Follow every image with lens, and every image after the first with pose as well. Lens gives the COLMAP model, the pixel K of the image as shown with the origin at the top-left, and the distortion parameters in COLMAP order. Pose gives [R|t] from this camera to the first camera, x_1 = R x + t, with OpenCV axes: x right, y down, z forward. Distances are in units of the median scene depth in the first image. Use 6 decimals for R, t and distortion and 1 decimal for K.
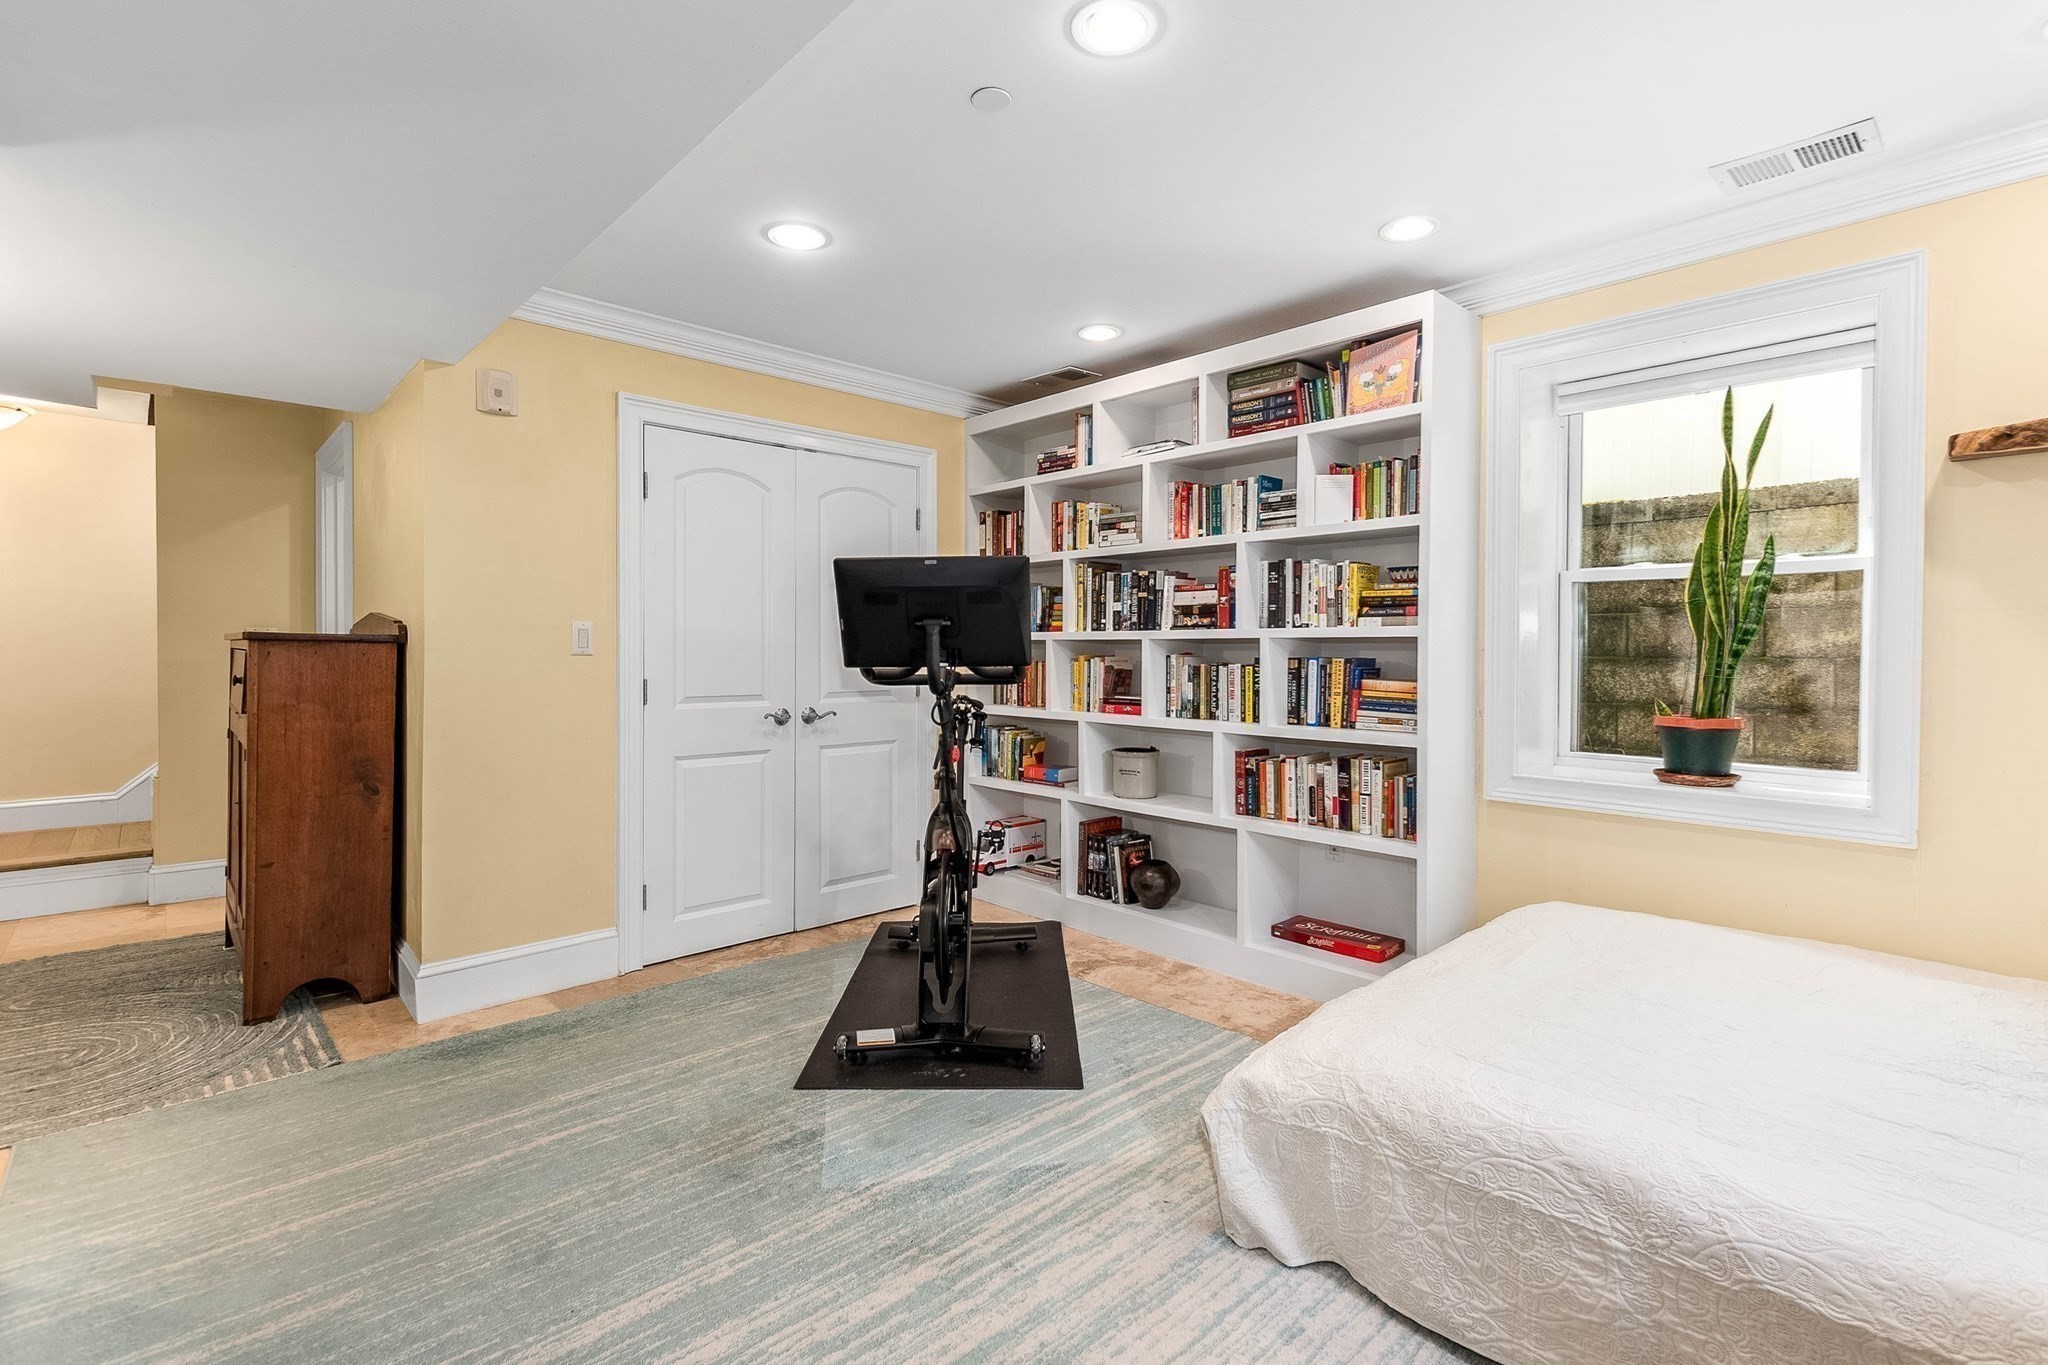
lens RADIAL K [[888.2, 0, 984.9], [0, 888.2, 669.6], [0, 0, 1]] dist [0.004974, -0.002217]
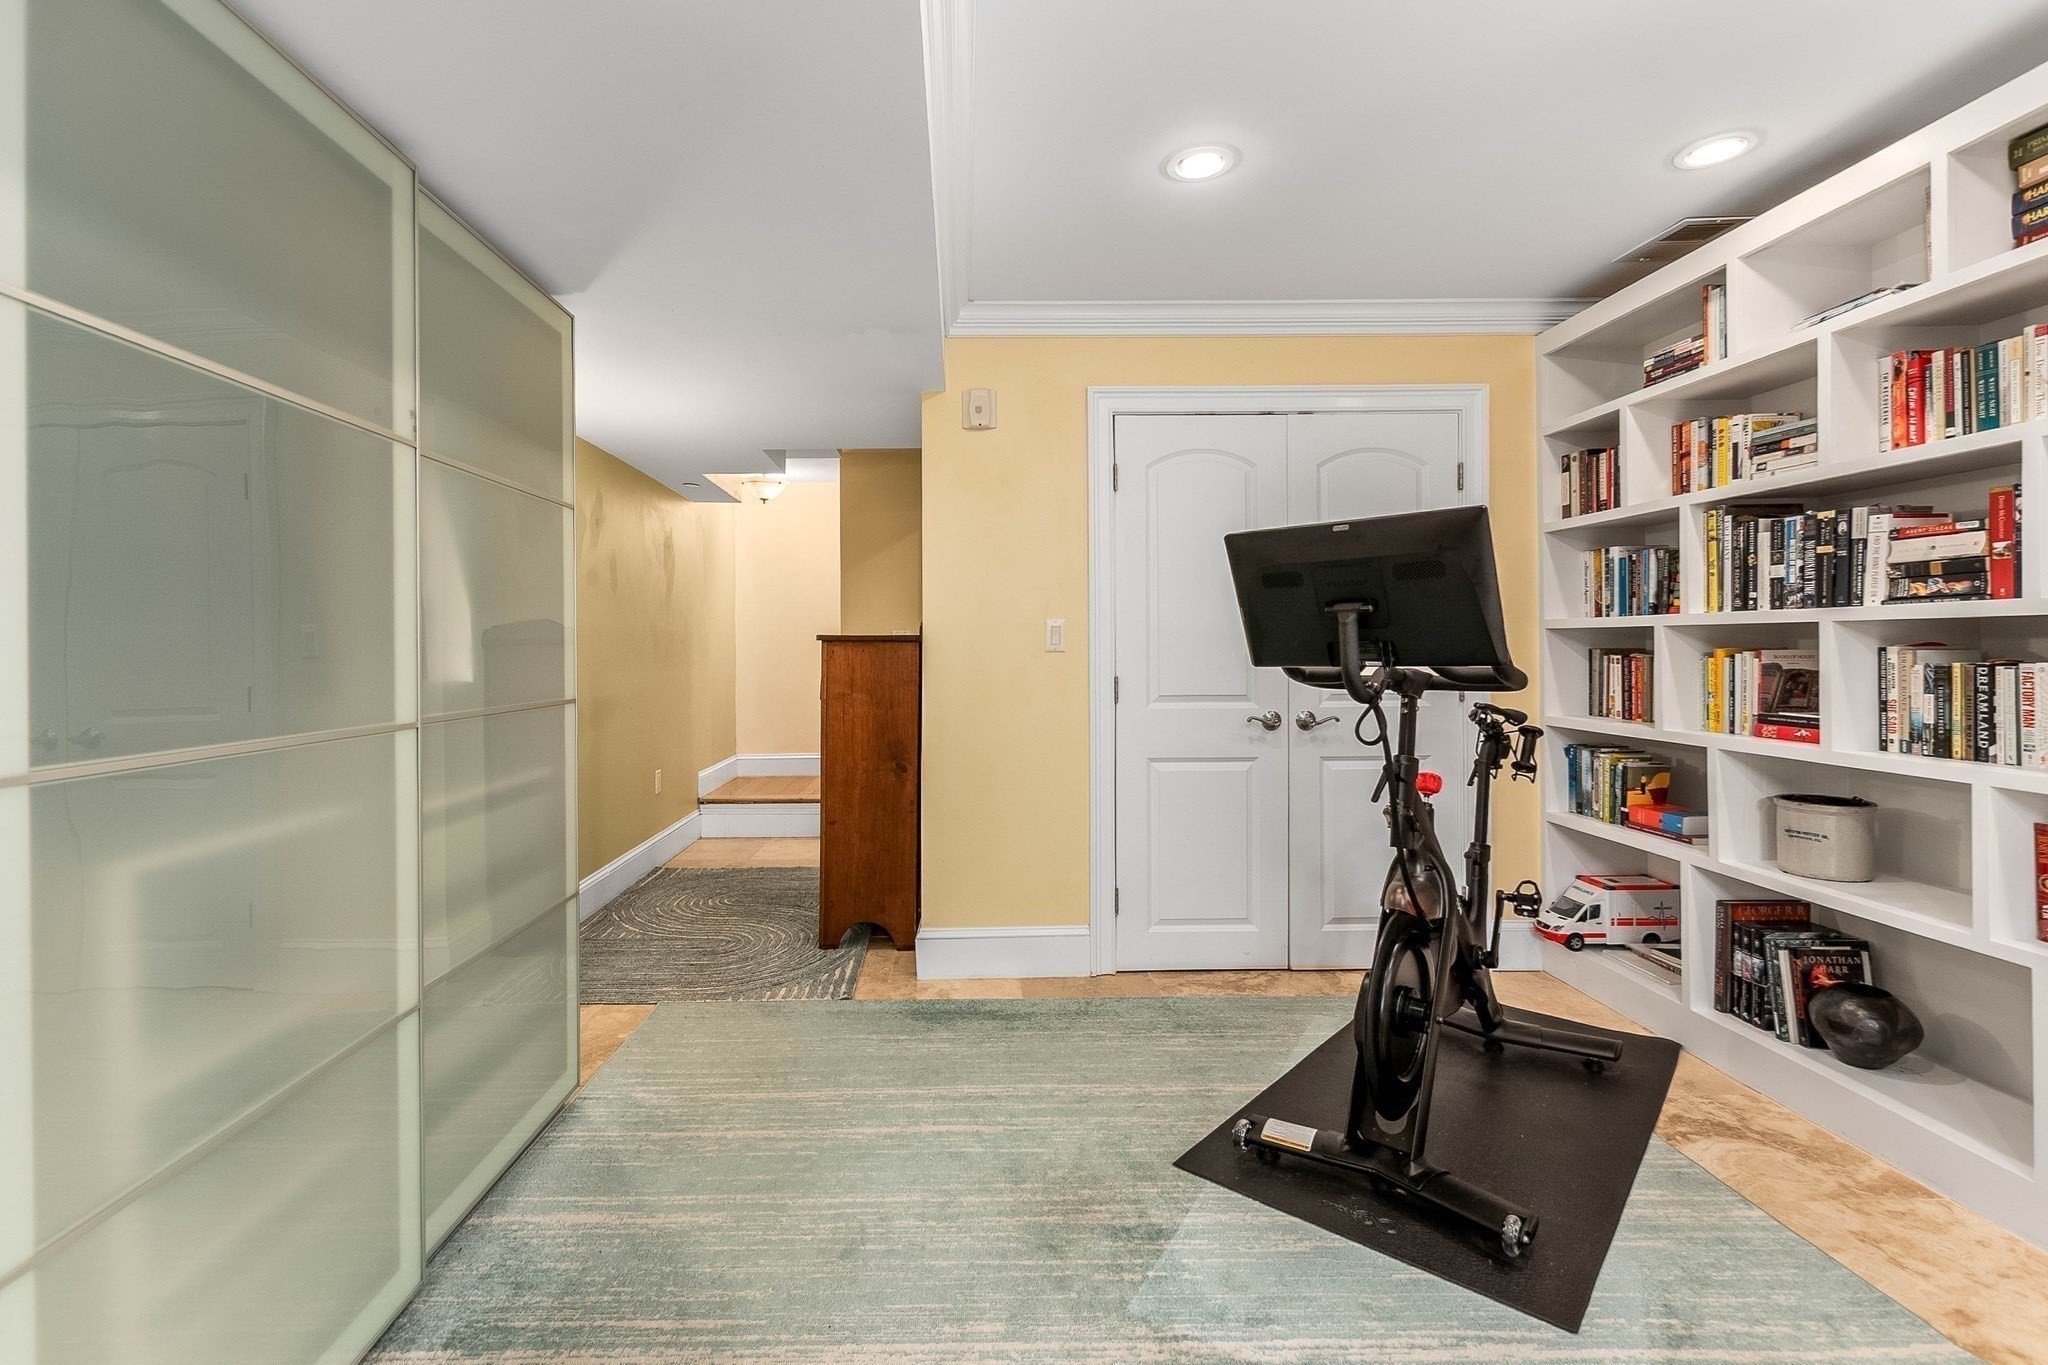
lens RADIAL K [[888.2, 0, 1000.5], [0, 888.2, 650.9], [0, 0, 1]] dist [0.004974, -0.002217]
pose [[0.764600, -0.004802, -0.644488, 0.149333], [-0.004015, 0.999917, -0.012213, -0.004432], [0.644493, 0.011925, 0.764517, 0.174570]]
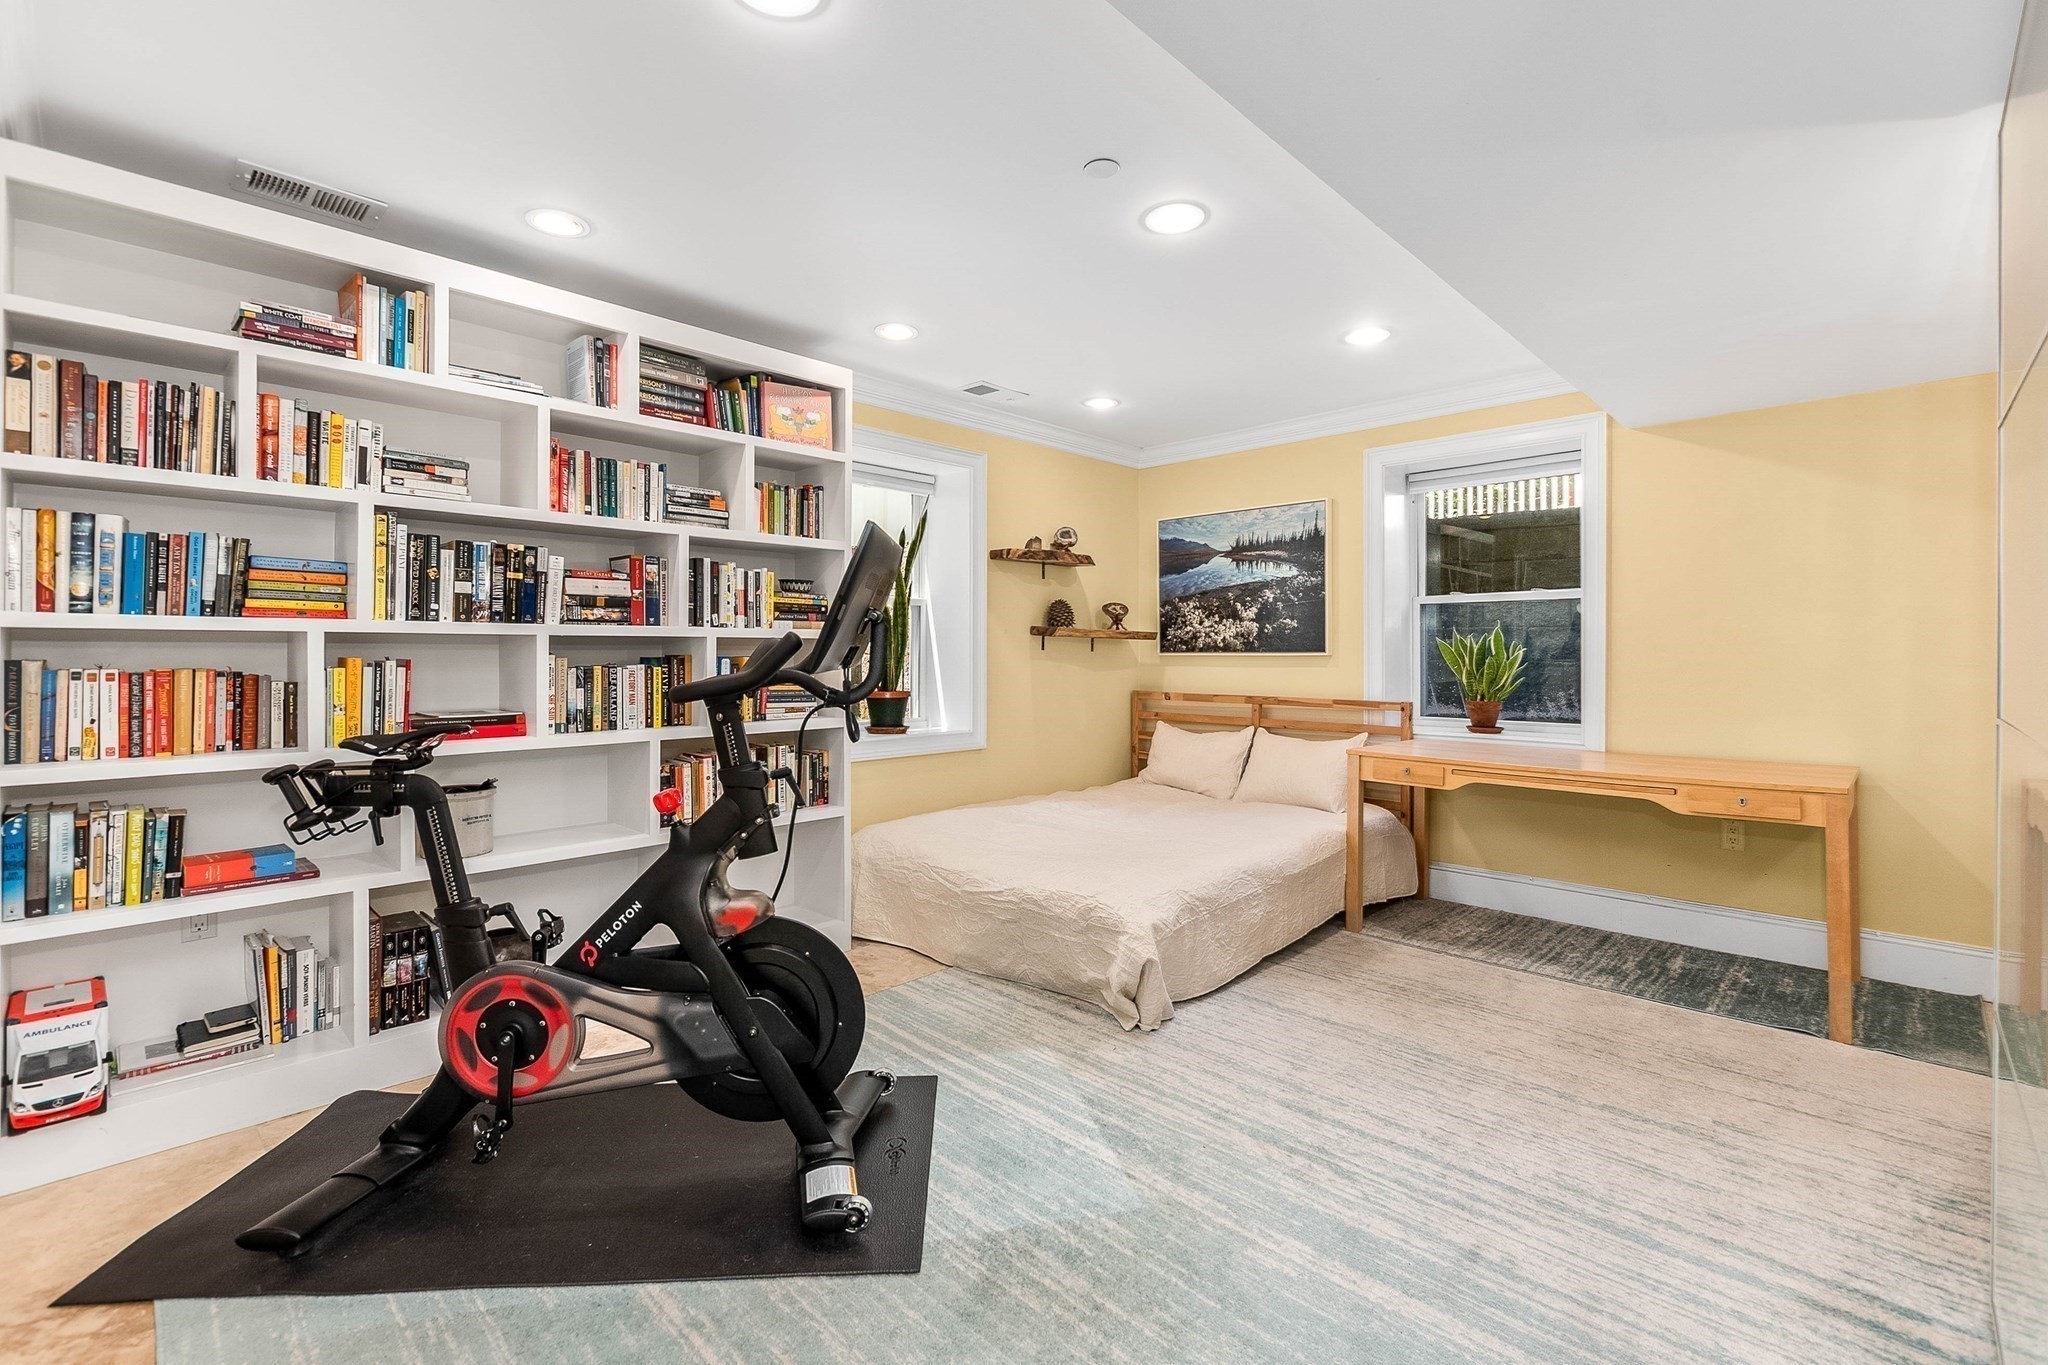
lens RADIAL K [[888.2, 0, 1016.2], [0, 888.2, 663.4], [0, 0, 1]] dist [0.004974, -0.002217]
pose [[-0.038714, -0.013162, 0.999164, -0.637904], [0.023559, 0.999623, 0.014081, -0.011484], [-0.998973, 0.024084, -0.038390, 0.656444]]
